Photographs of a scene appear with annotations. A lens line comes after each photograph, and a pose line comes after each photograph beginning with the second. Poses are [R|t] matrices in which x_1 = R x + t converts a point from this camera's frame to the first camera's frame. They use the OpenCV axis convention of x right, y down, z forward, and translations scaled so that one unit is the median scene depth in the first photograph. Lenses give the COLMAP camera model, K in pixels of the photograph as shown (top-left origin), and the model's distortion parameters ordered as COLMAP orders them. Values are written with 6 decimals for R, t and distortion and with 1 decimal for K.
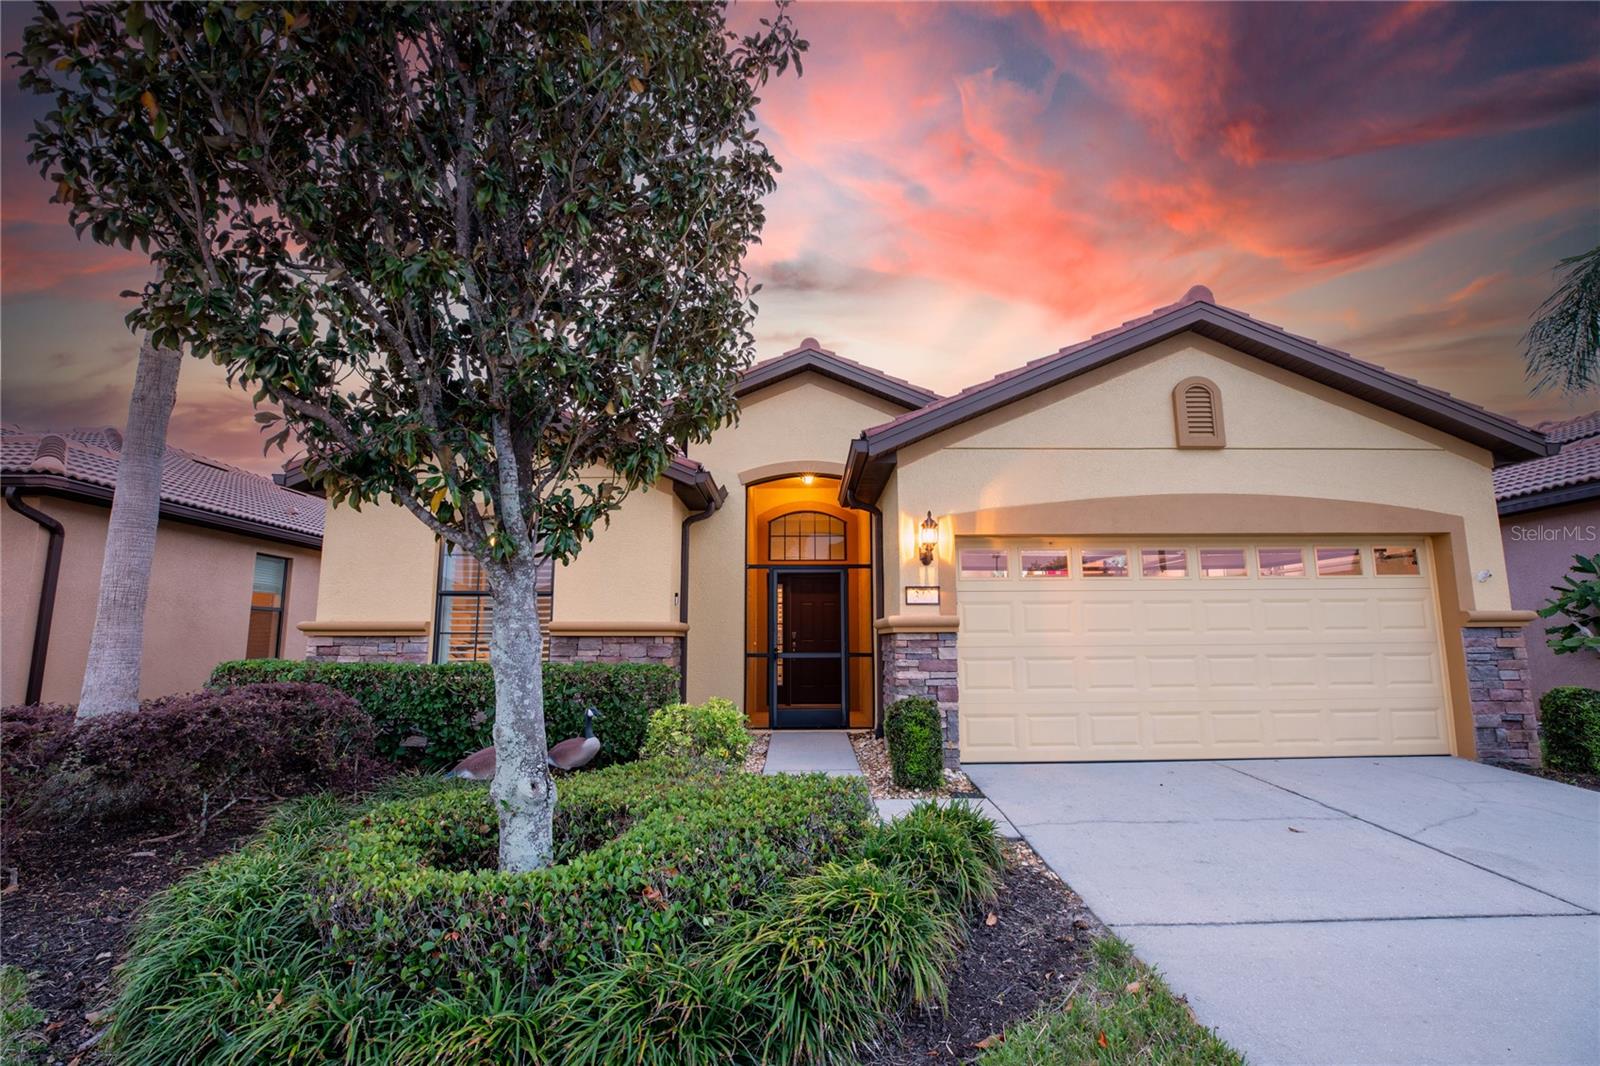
lens RADIAL K [[729.8, 0, 806.2], [0, 729.8, 531.5], [0, 0, 1]] dist [-0.045426, 0.013396]
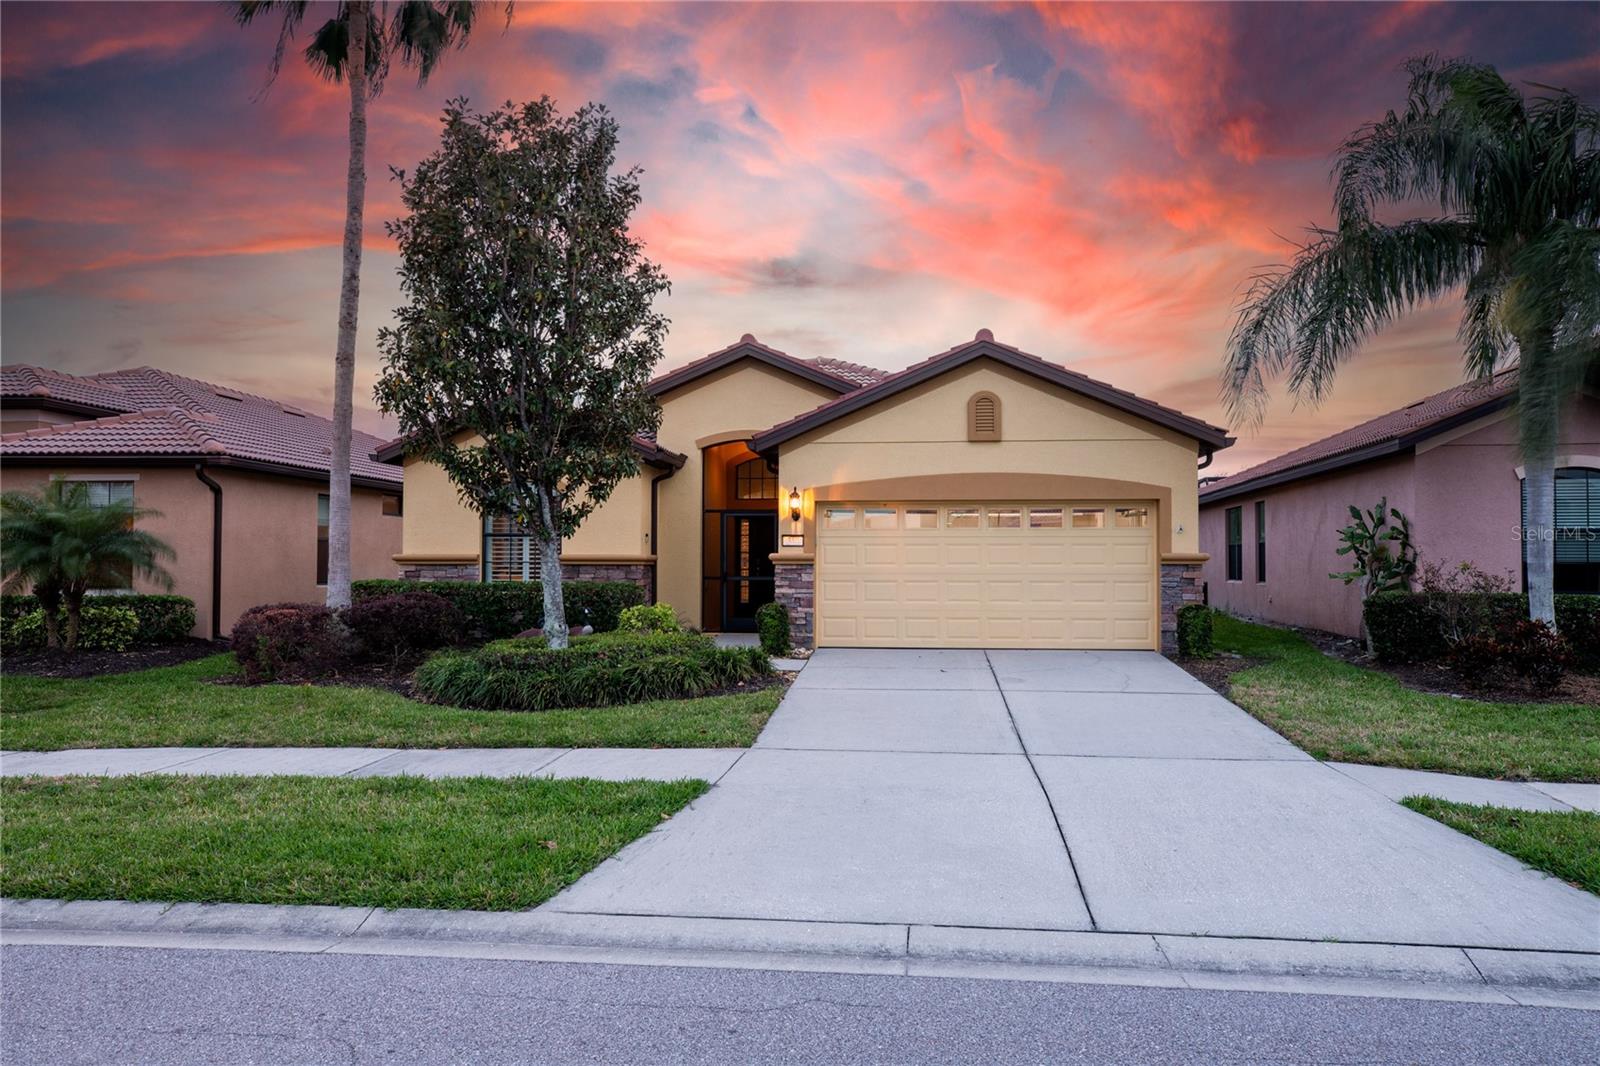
lens RADIAL K [[1131.7, 0, 800.0], [0, 1131.7, 533.0], [0, 0, 1]] dist [-0.001630, -0.000506]
pose [[0.992807, 0.002250, -0.119702, 0.458348], [0.012787, 0.992111, 0.124706, -0.226268], [0.119038, -0.125339, 0.984947, -1.358784]]
